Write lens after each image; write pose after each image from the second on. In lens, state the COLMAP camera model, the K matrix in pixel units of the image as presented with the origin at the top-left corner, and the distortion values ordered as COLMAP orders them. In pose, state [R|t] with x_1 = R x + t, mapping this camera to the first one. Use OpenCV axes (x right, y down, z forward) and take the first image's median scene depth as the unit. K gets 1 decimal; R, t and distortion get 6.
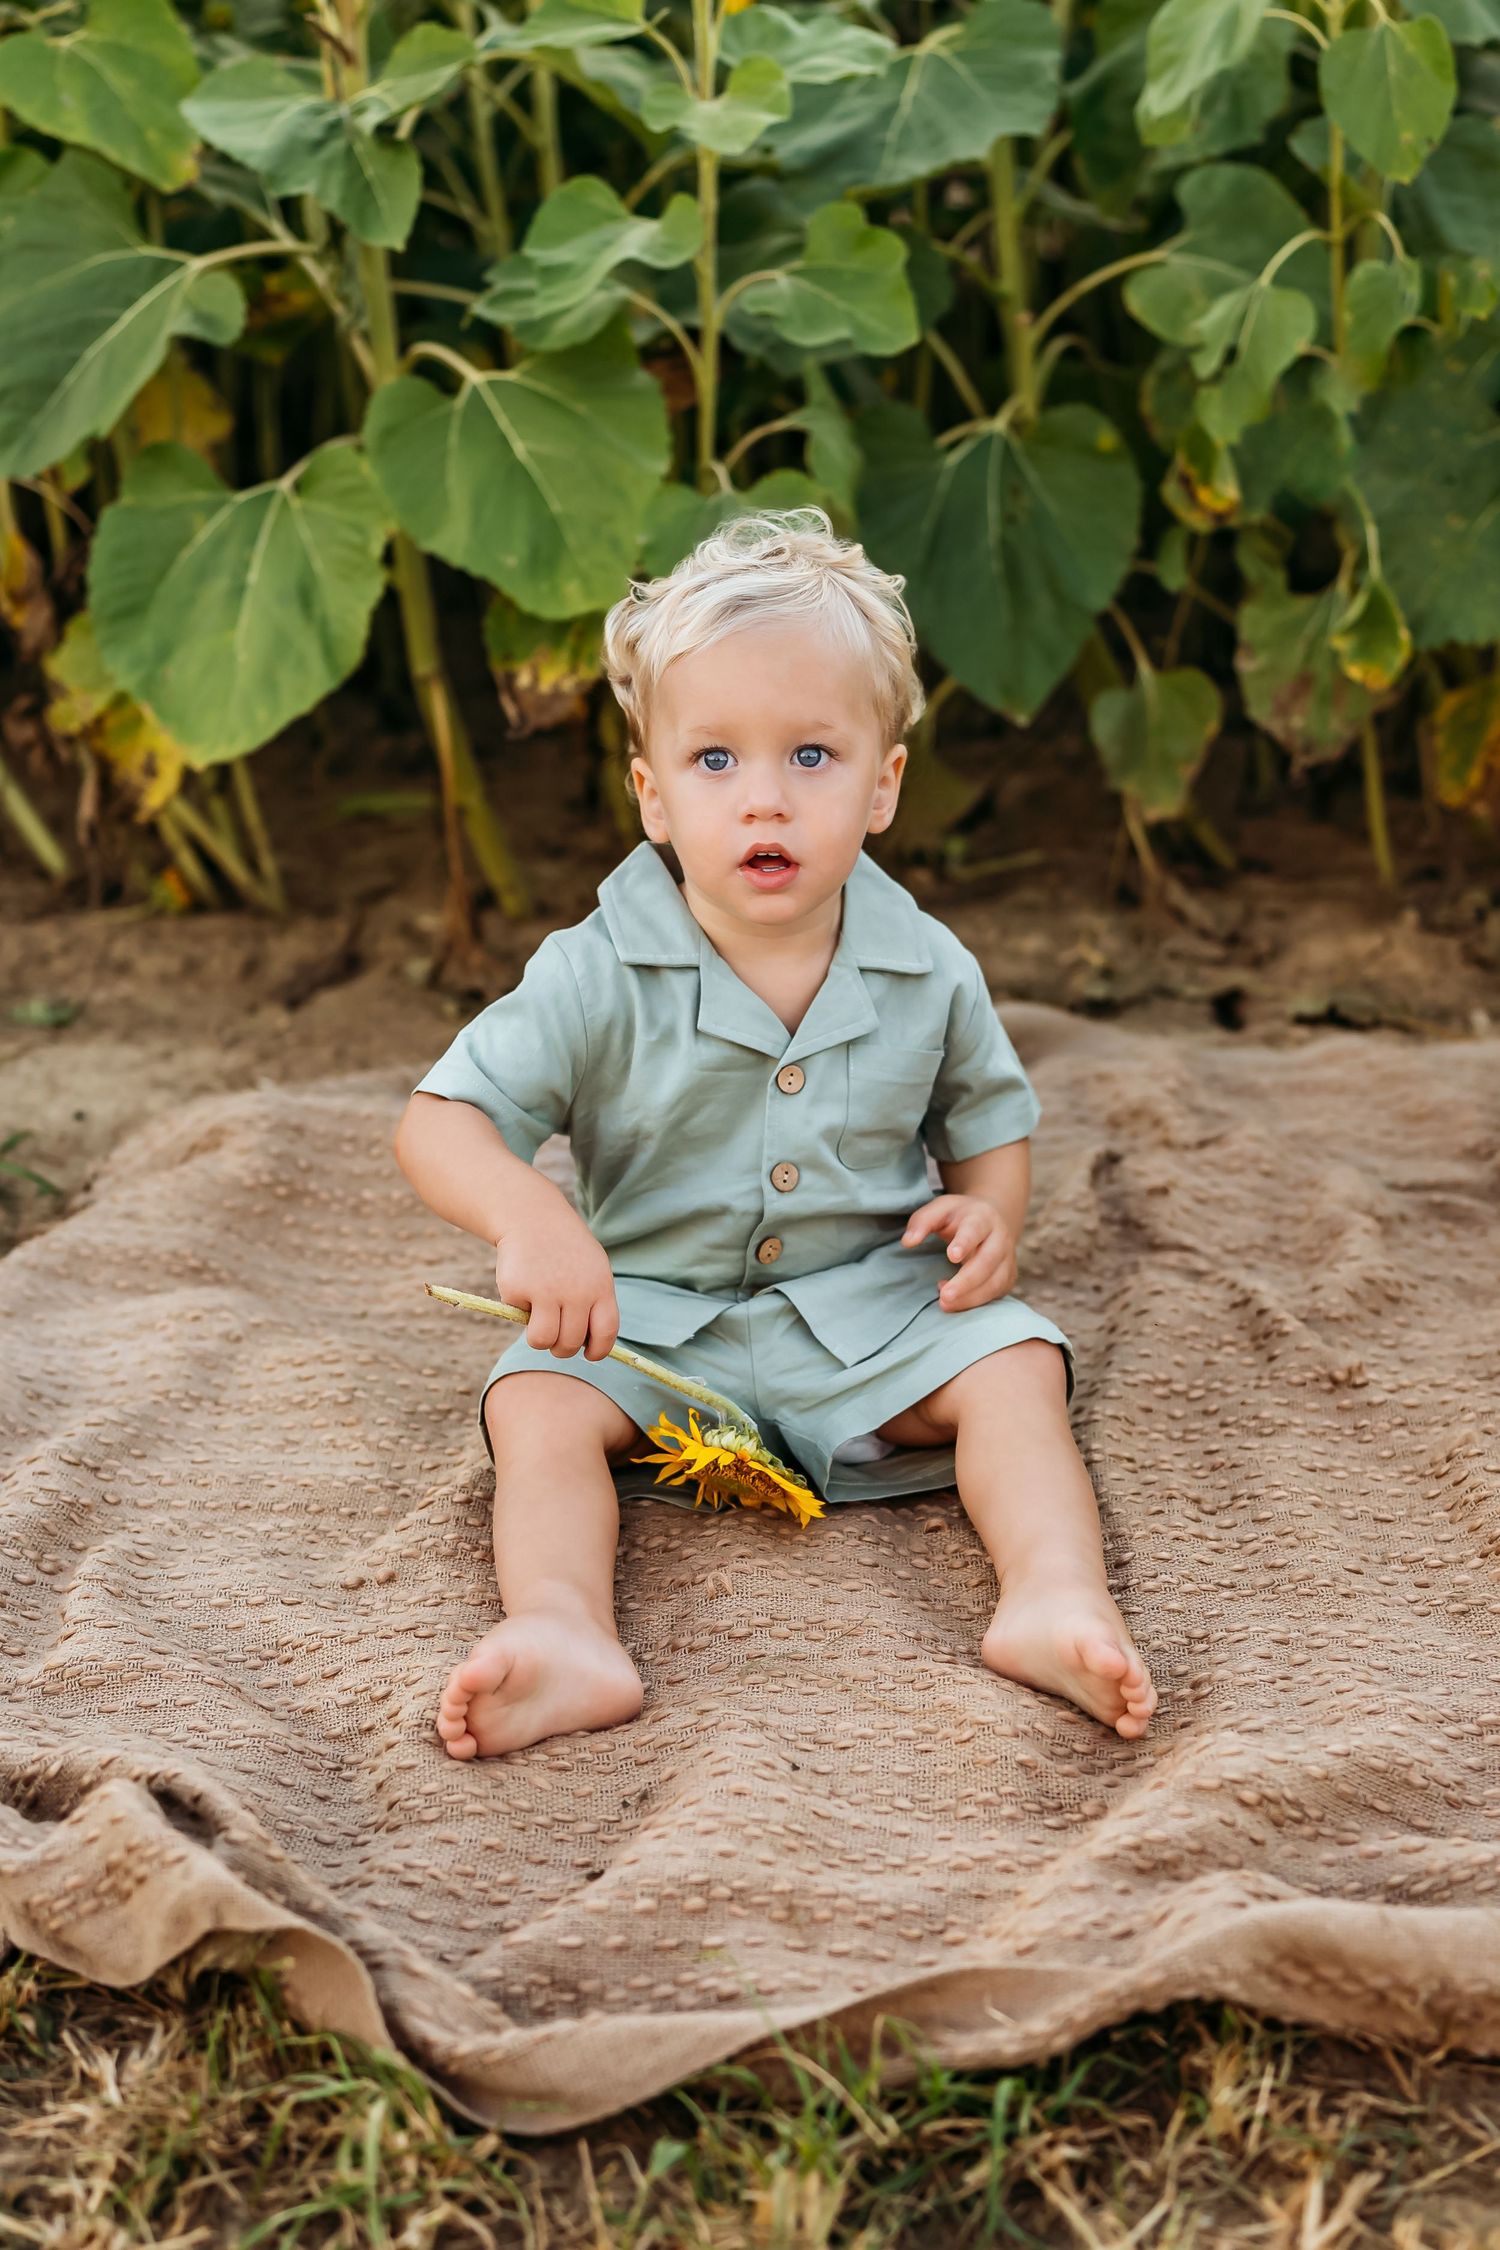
lens RADIAL K [[2979.8, 0, 816.9], [0, 2979.8, 1197.1], [0, 0, 1]] dist [0.012956, 0.000000]
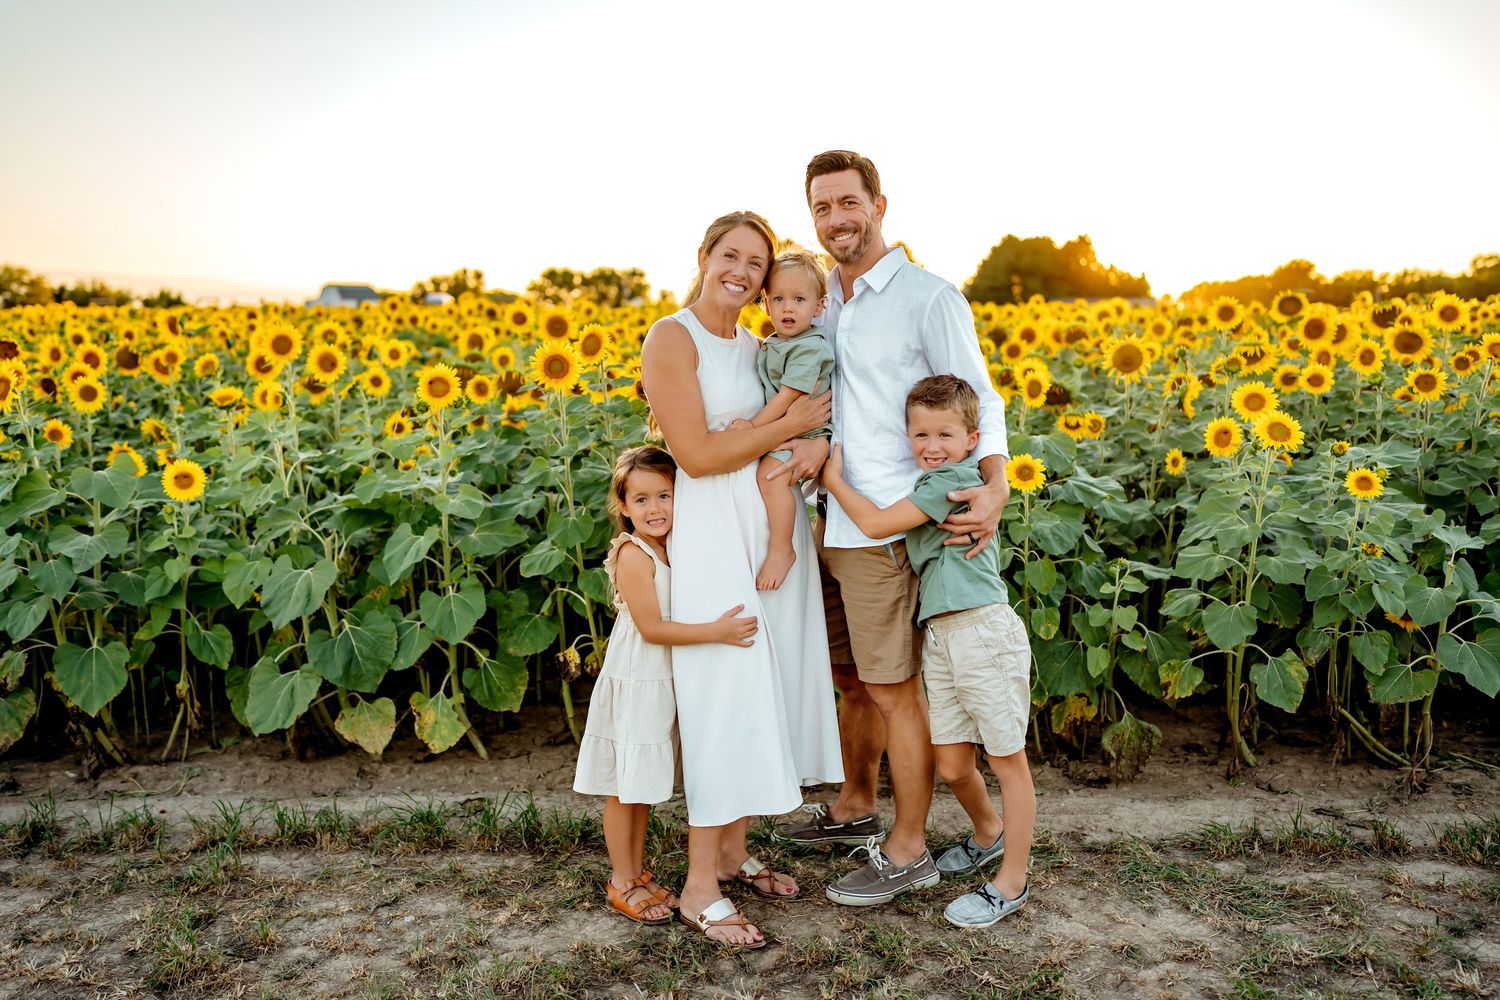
lens RADIAL K [[1478.4, 0, 718.0], [0, 1478.4, 482.3], [0, 0, 1]] dist [0.030695, 0.000000]
pose [[0.998868, 0.000378, 0.047569, -0.341349], [0.011627, 0.967700, -0.251837, 0.033125], [-0.046128, 0.252105, 0.966600, -0.983559]]
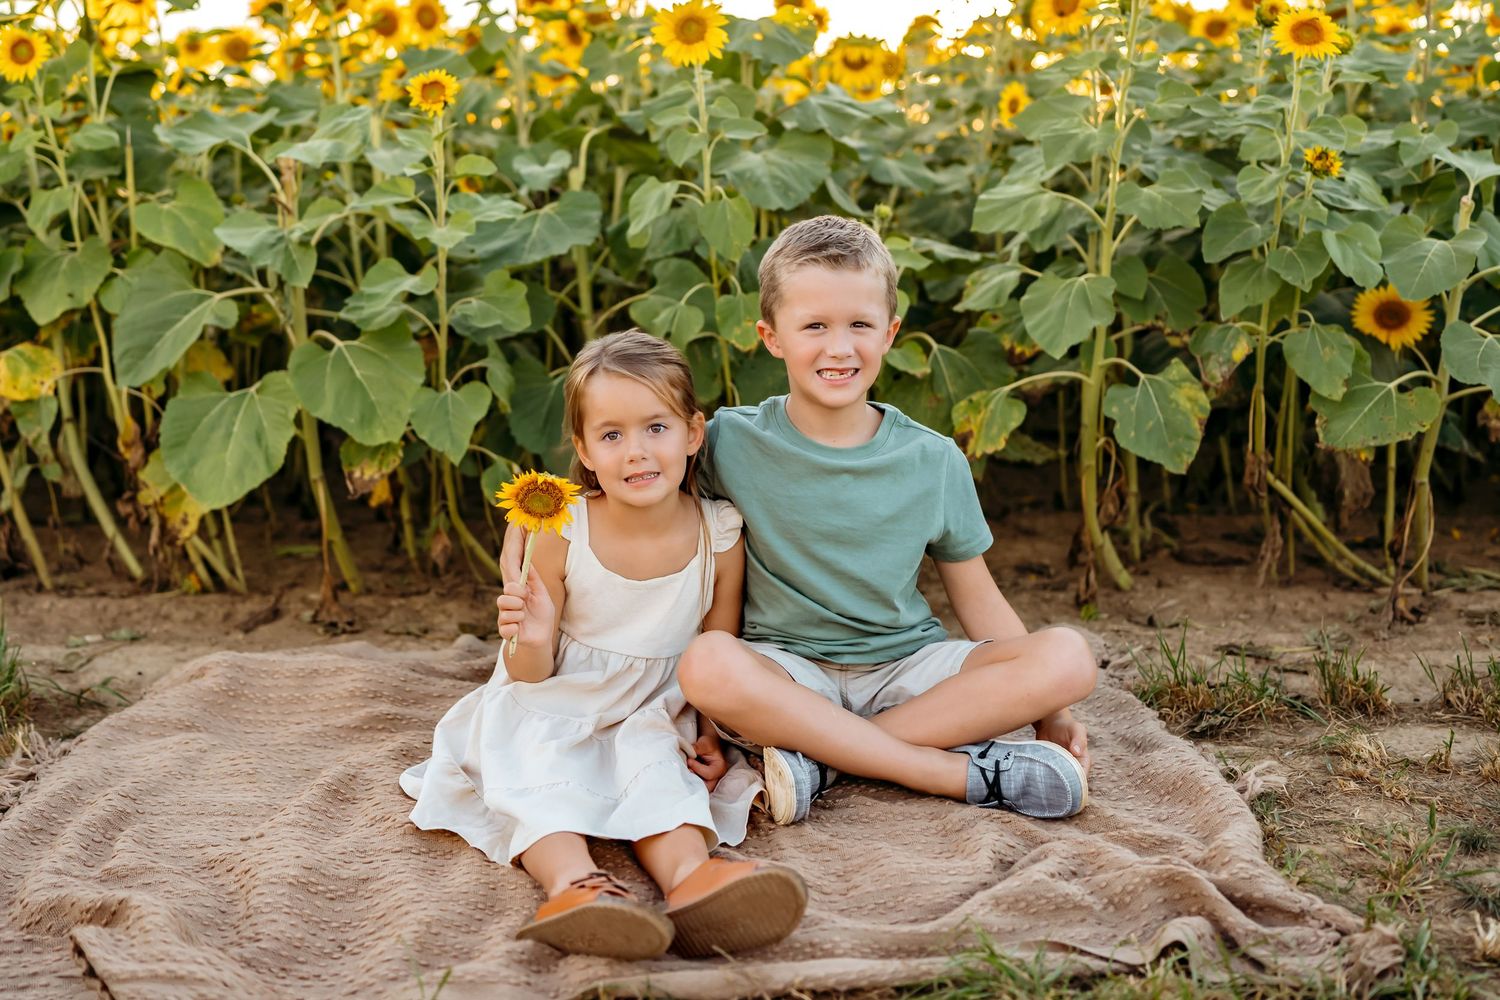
lens RADIAL K [[1659.1, 0, 667.9], [0, 1659.1, 420.5], [0, 0, 1]] dist [-0.007390, 0.000000]
pose [[0.998519, -0.000384, 0.054411, 0.064911], [0.014334, 0.966509, -0.256232, 0.106037], [-0.052490, 0.256632, 0.965083, -0.209394]]
